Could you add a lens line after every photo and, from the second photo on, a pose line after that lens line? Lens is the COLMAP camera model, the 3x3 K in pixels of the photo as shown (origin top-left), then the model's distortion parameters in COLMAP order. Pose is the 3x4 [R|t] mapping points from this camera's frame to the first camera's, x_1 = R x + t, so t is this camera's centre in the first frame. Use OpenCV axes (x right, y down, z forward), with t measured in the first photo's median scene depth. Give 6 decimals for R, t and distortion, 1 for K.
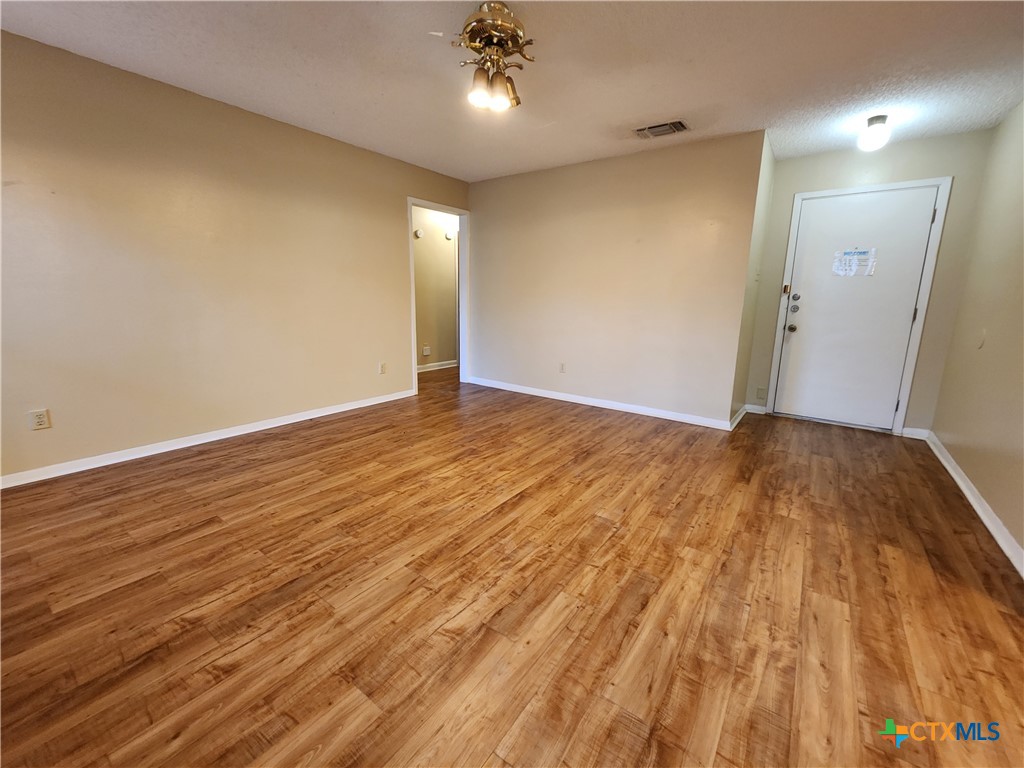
lens RADIAL K [[419.4, 0, 521.4], [0, 419.4, 377.7], [0, 0, 1]] dist [0.008579, -0.004070]
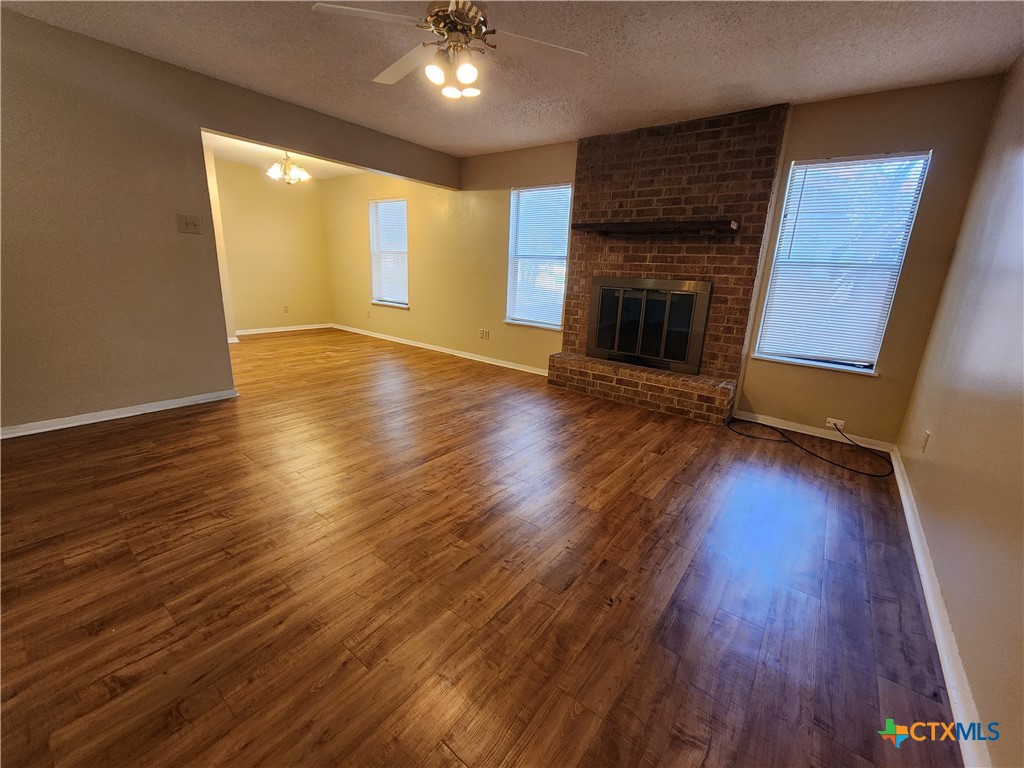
lens RADIAL K [[419.4, 0, 521.4], [0, 419.4, 377.7], [0, 0, 1]] dist [0.008579, -0.004070]
pose [[-0.997437, -0.071048, 0.008497, -0.266328], [-0.060369, 0.899309, 0.433126, -0.431906], [-0.038414, 0.431503, -0.901293, 2.061483]]
